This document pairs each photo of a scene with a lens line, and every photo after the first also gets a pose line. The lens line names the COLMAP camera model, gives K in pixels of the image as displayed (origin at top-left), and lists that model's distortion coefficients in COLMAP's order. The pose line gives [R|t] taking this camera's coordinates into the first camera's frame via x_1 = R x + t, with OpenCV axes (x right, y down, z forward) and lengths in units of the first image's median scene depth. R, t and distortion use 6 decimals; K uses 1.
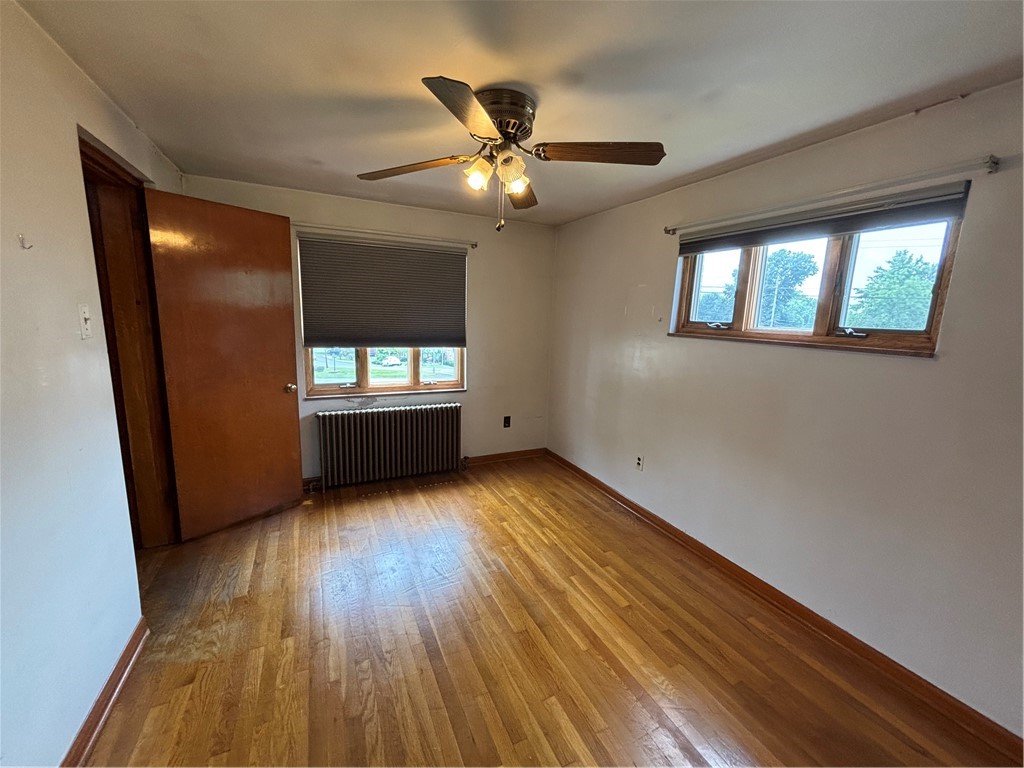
lens RADIAL K [[411.0, 0, 509.2], [0, 411.0, 381.8], [0, 0, 1]] dist [0.015027, -0.000087]
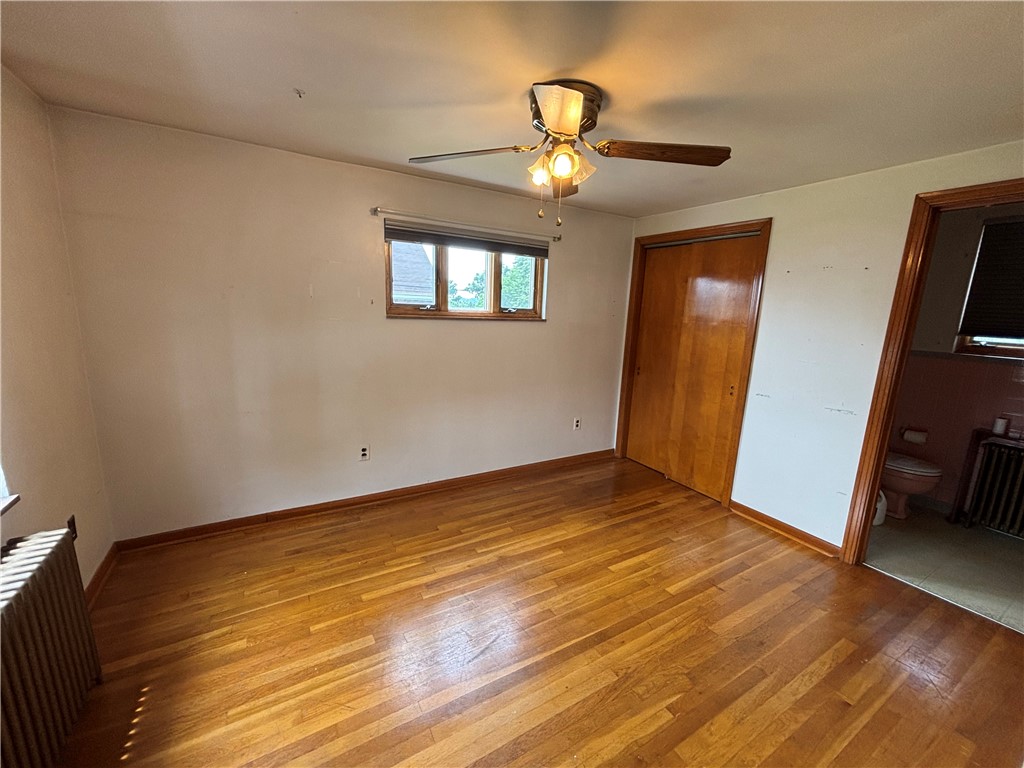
lens RADIAL K [[411.0, 0, 510.7], [0, 411.0, 388.3], [0, 0, 1]] dist [0.015027, -0.000087]
pose [[-0.075013, -0.238983, 0.968122, -0.799793], [0.122863, 0.961245, 0.246805, -0.191248], [-0.989585, 0.137460, -0.042744, 0.913928]]
